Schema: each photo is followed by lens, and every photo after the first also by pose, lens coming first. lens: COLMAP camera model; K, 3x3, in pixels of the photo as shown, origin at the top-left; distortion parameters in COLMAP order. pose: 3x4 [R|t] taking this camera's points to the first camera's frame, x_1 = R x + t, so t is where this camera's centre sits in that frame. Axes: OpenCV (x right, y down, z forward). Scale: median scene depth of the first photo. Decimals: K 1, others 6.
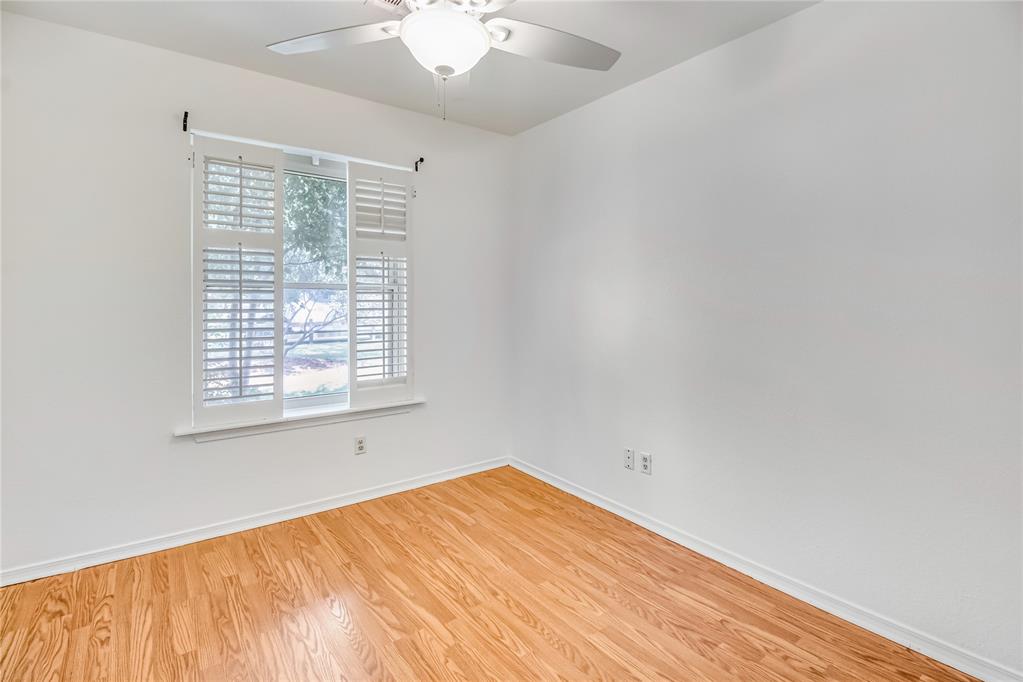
lens RADIAL K [[488.1, 0, 512.5], [0, 488.1, 308.7], [0, 0, 1]] dist [0.001227, -0.008460]
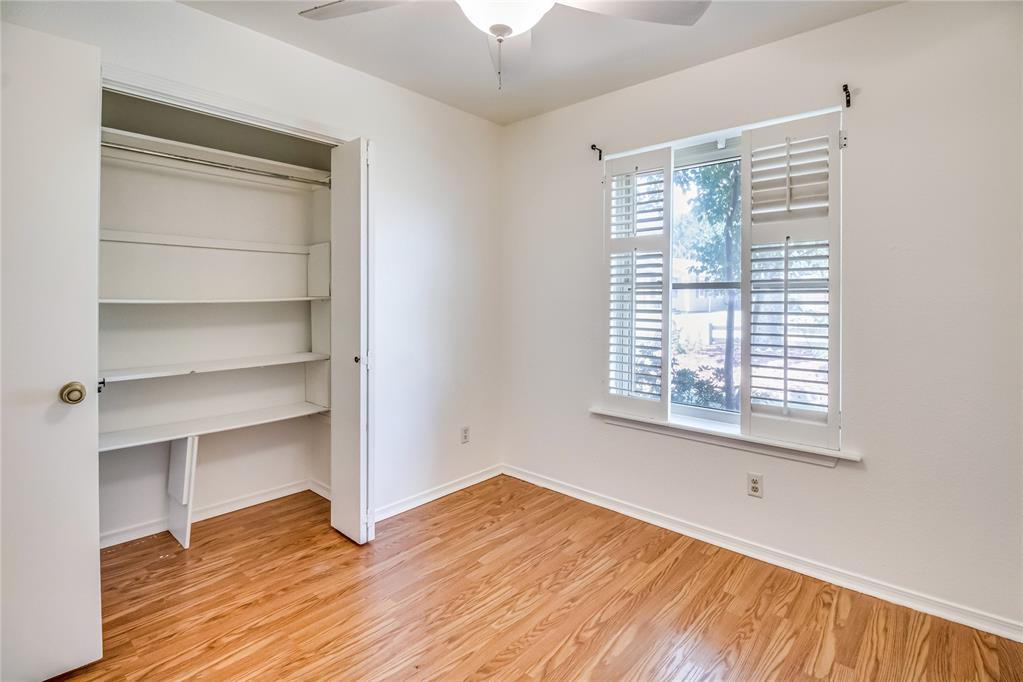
lens RADIAL K [[494.4, 0, 522.3], [0, 494.4, 296.6], [0, 0, 1]] dist [0.002432, -0.008899]
pose [[0.192094, -0.001839, -0.981375, 0.480875], [-0.011612, 0.999924, -0.004147, -0.021163], [0.981308, 0.012192, 0.192058, 0.567264]]
